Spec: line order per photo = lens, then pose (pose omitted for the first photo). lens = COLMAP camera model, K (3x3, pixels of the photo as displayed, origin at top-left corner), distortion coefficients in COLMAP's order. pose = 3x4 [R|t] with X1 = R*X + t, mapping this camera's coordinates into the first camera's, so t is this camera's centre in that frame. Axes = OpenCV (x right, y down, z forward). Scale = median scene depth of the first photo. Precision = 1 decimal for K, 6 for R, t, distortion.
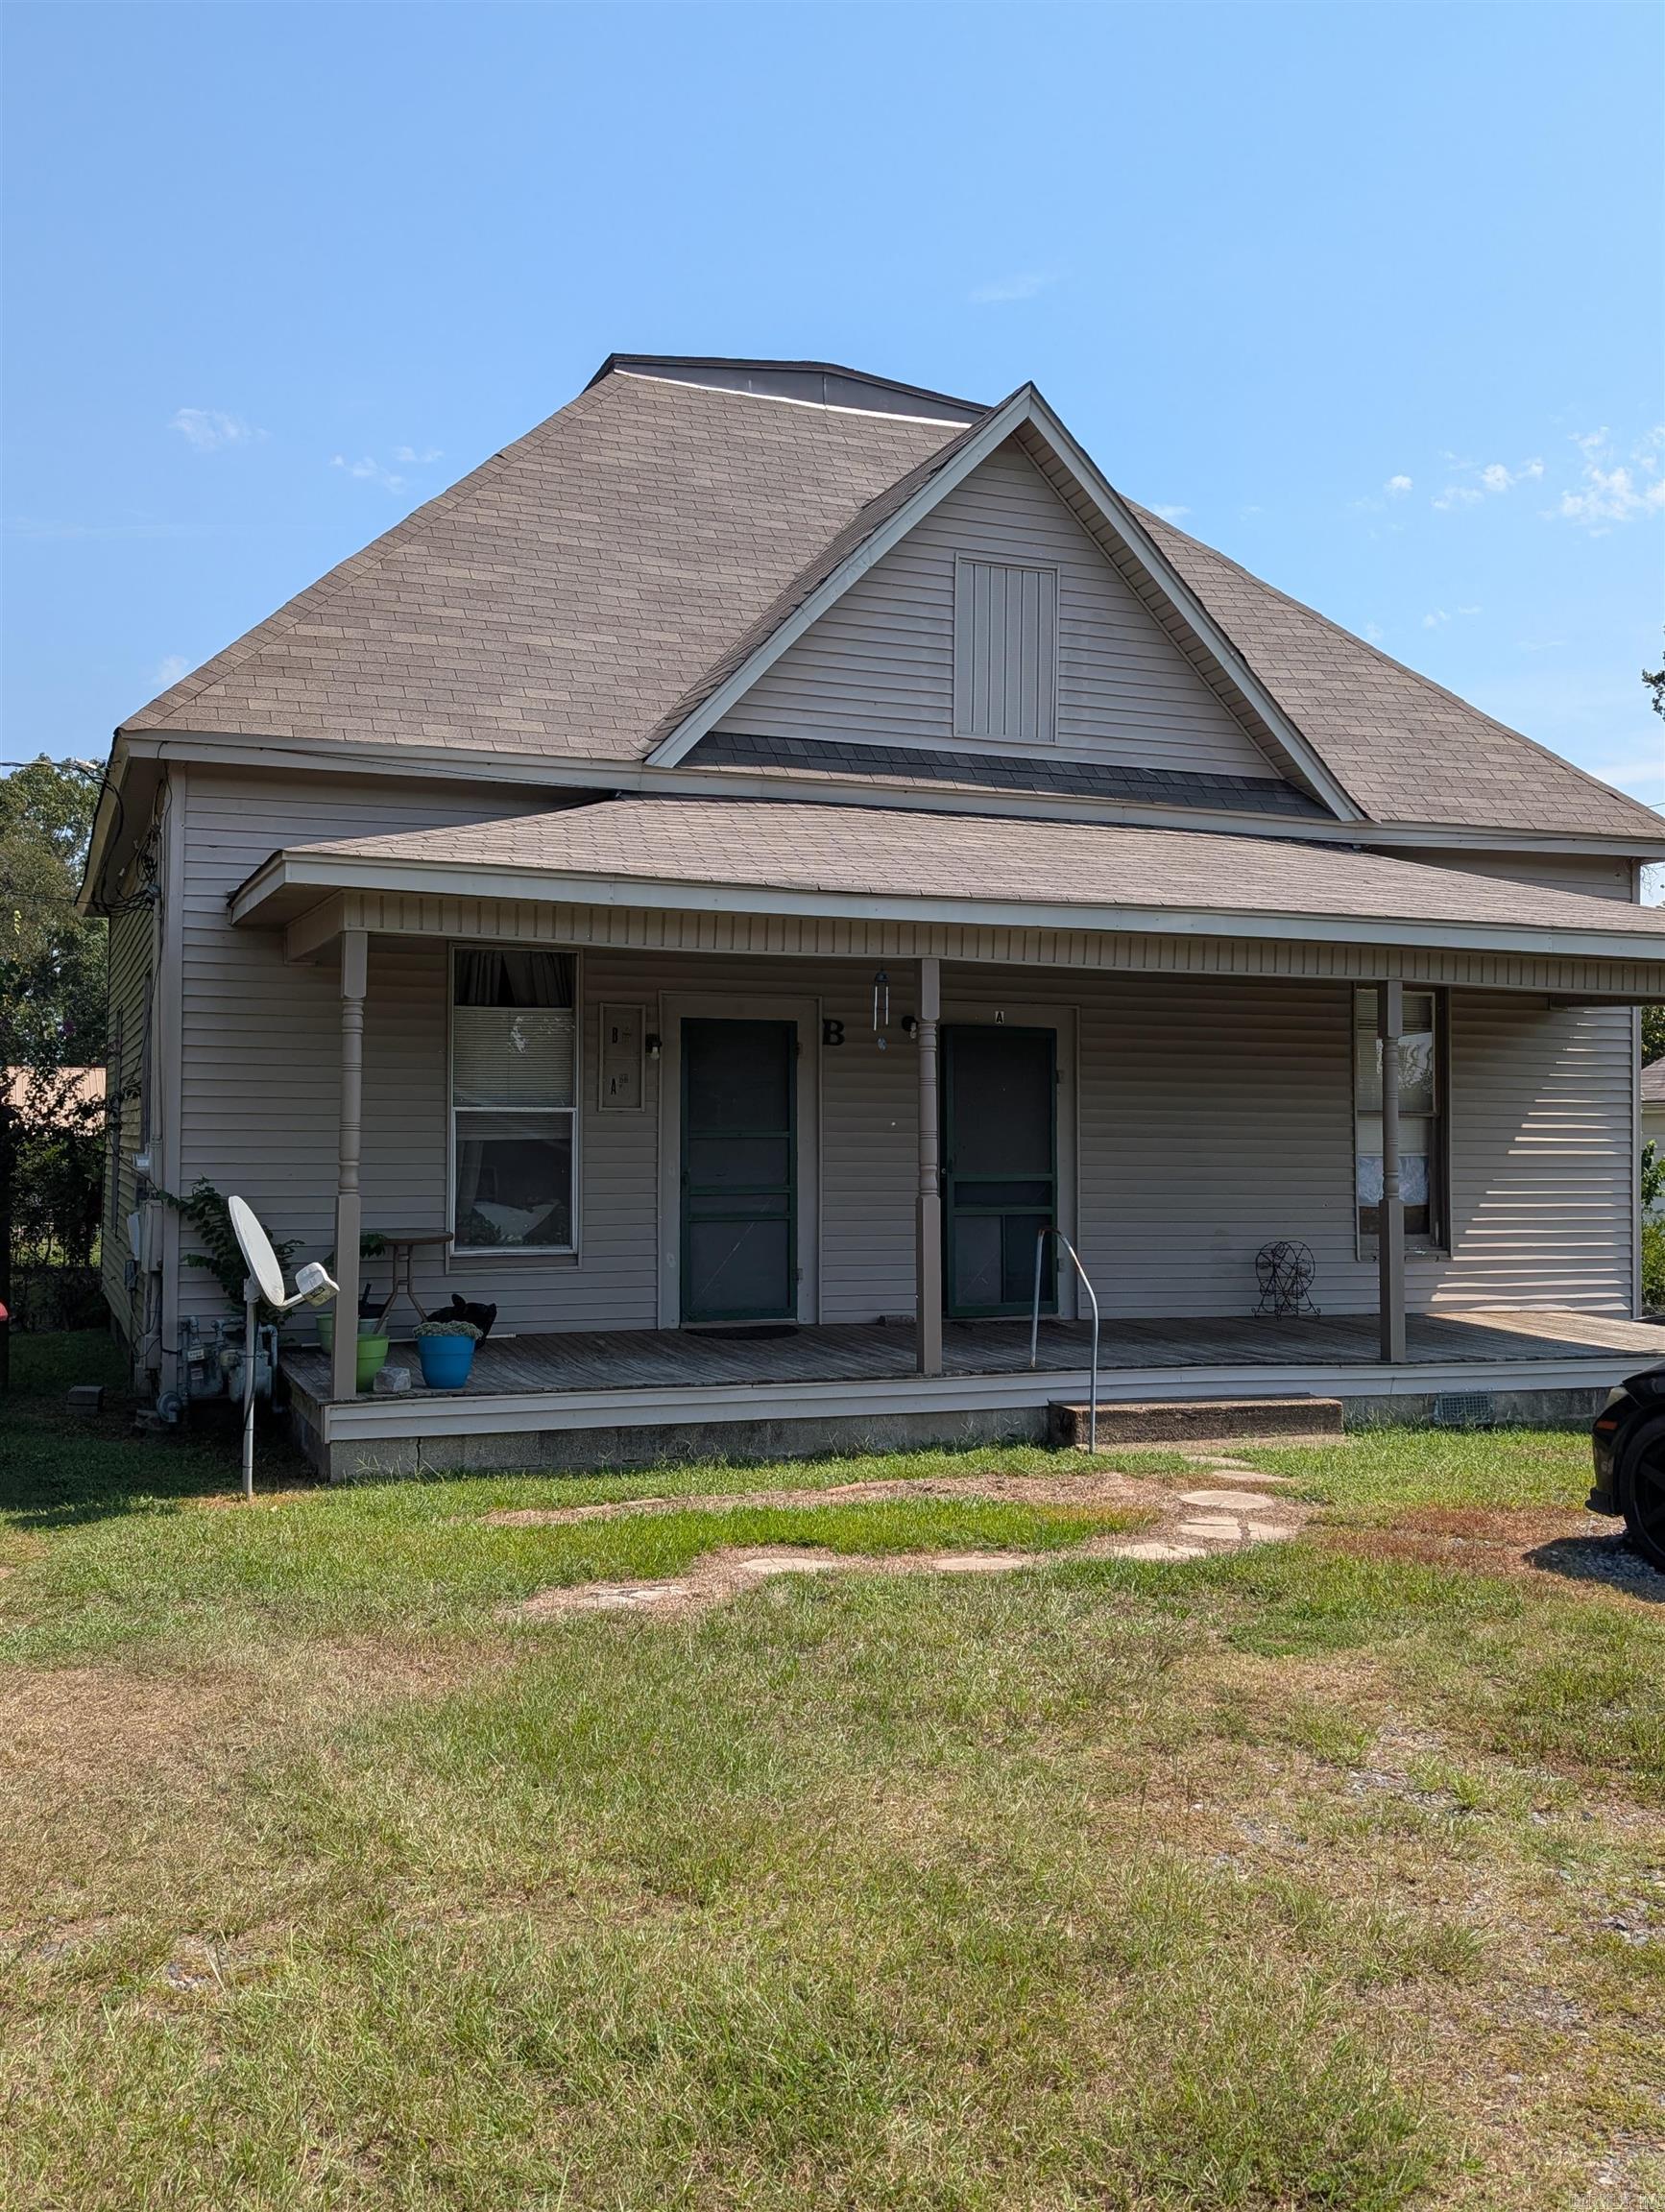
lens RADIAL K [[2103.9, 0, 825.0], [0, 2103.9, 1121.7], [0, 0, 1]] dist [0.037084, 0.000000]
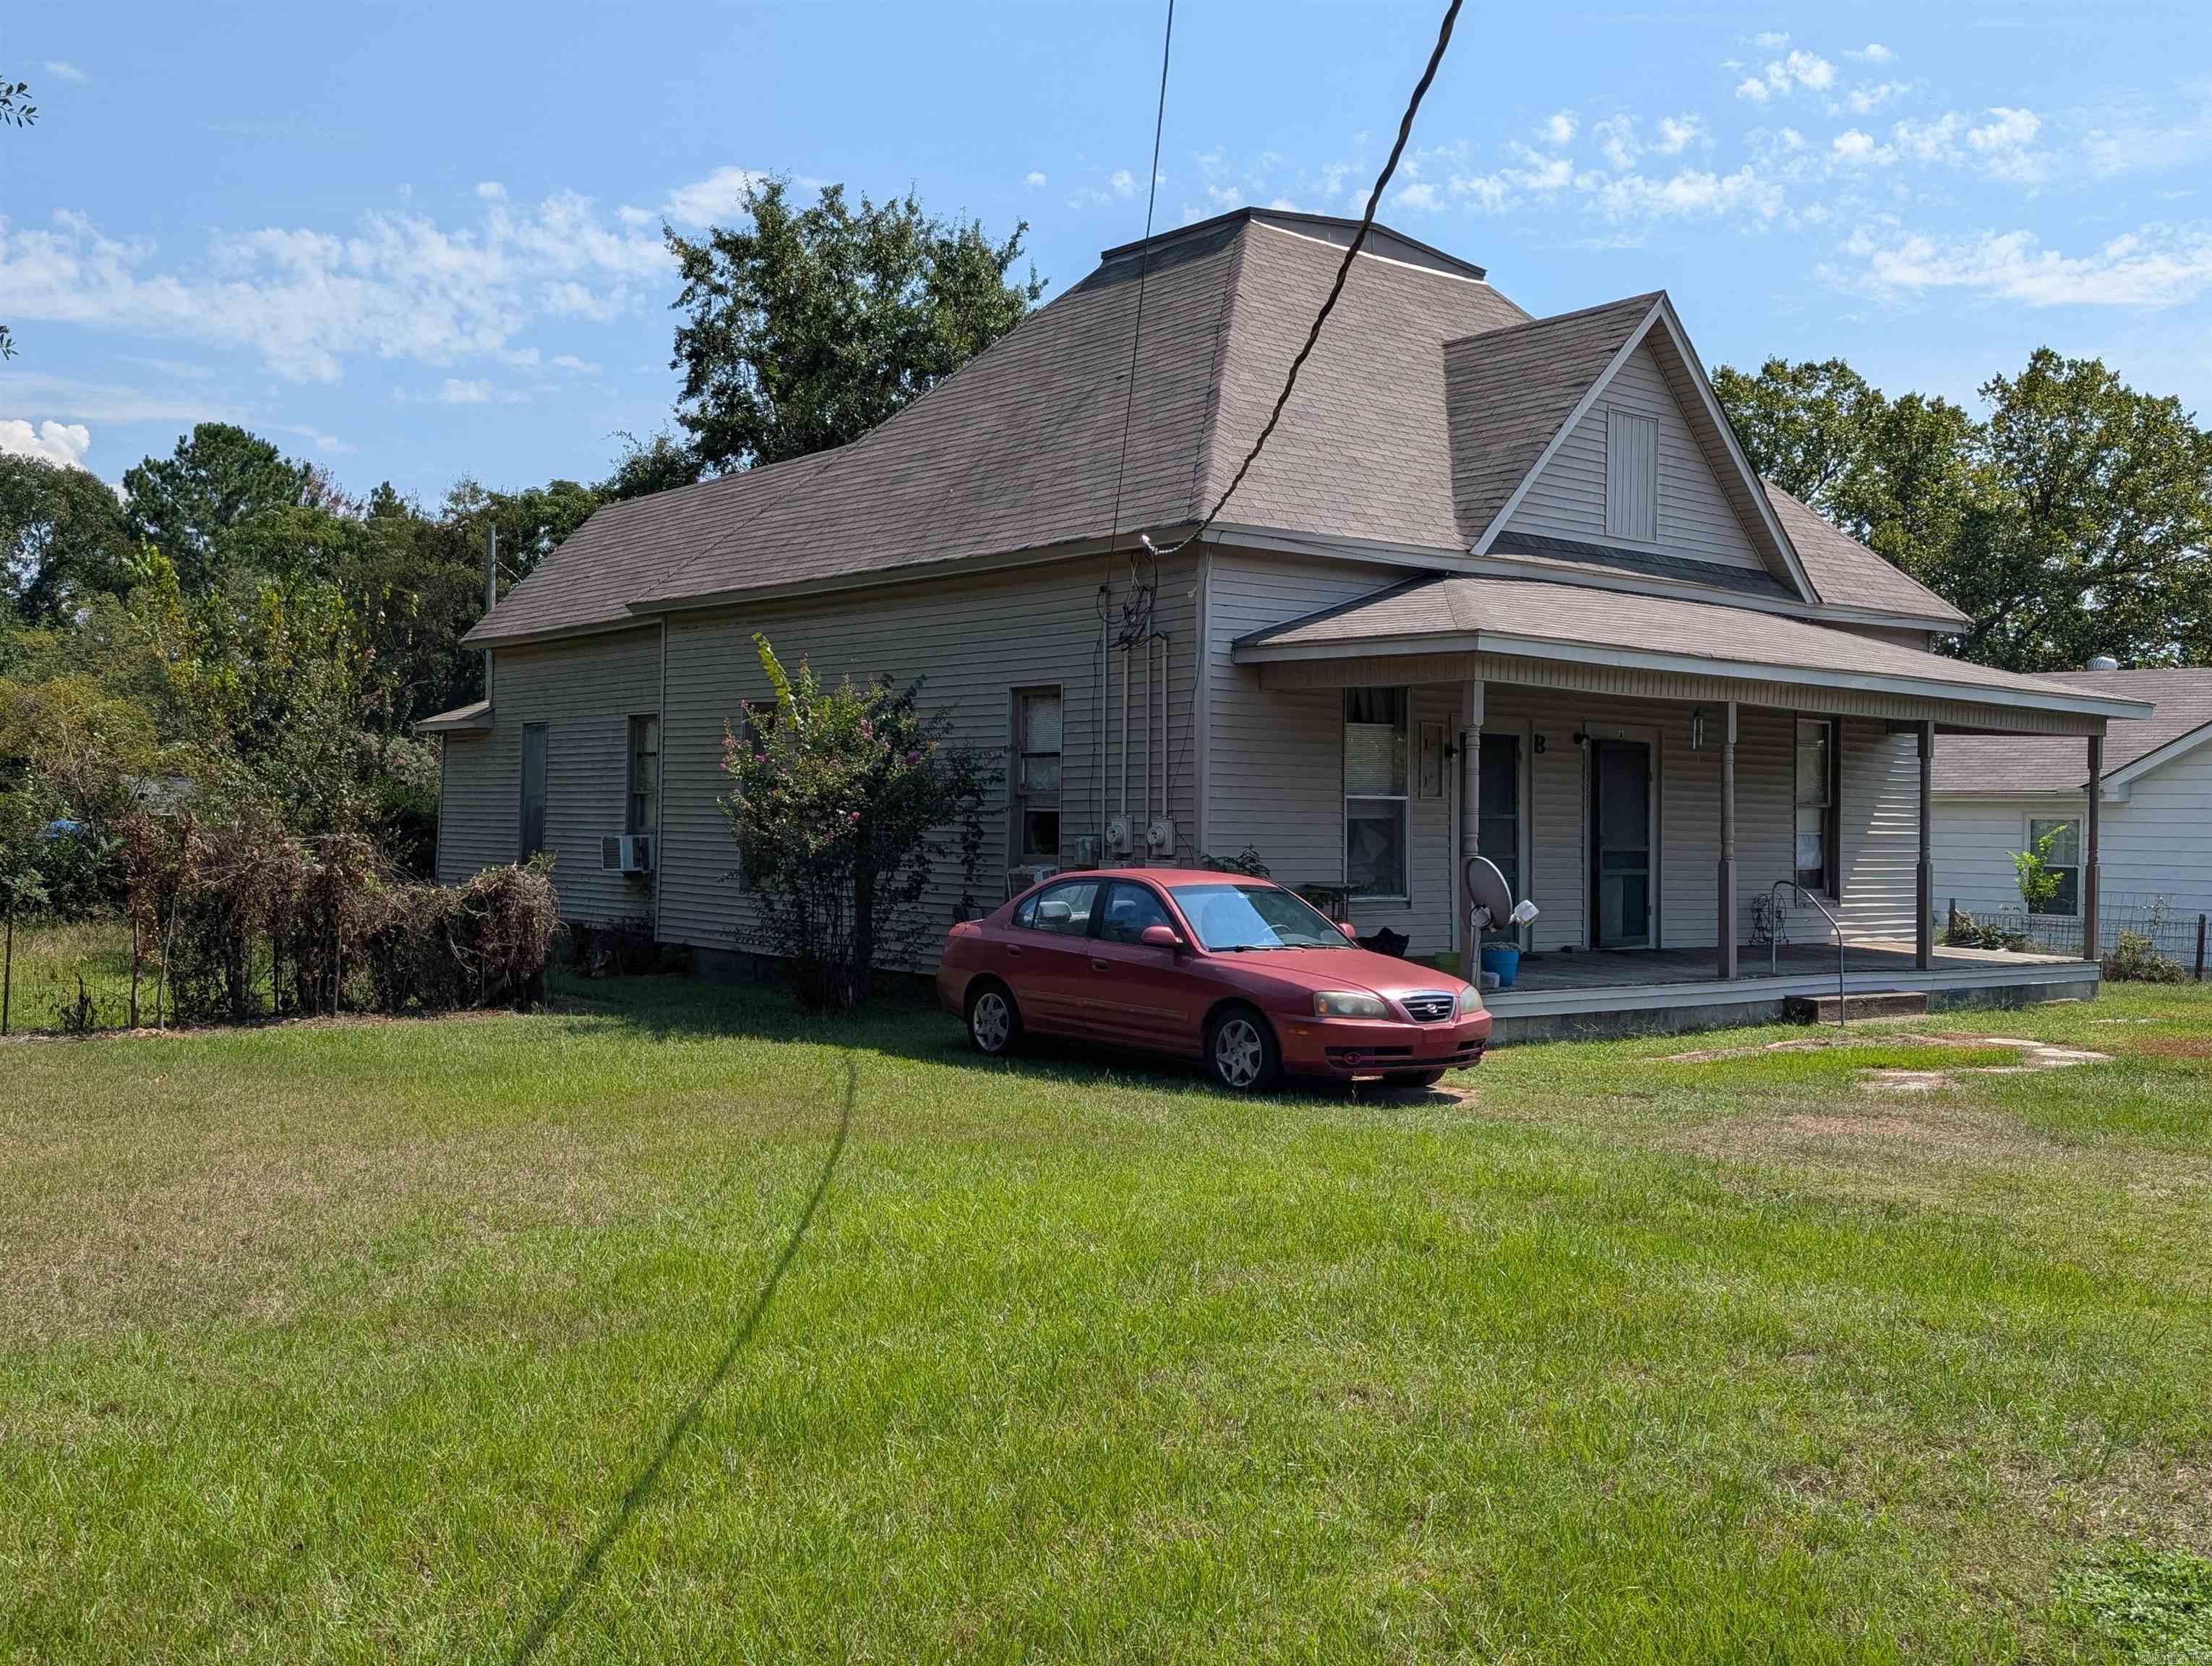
lens RADIAL K [[2114.5, 0, 1082.7], [0, 2114.5, 849.7], [0, 0, 1]] dist [0.022186, 0.000000]
pose [[0.954335, 0.005155, 0.298695, -0.766002], [-0.013400, 0.999583, 0.025562, -0.004113], [-0.298438, -0.028398, 0.954006, -0.283736]]
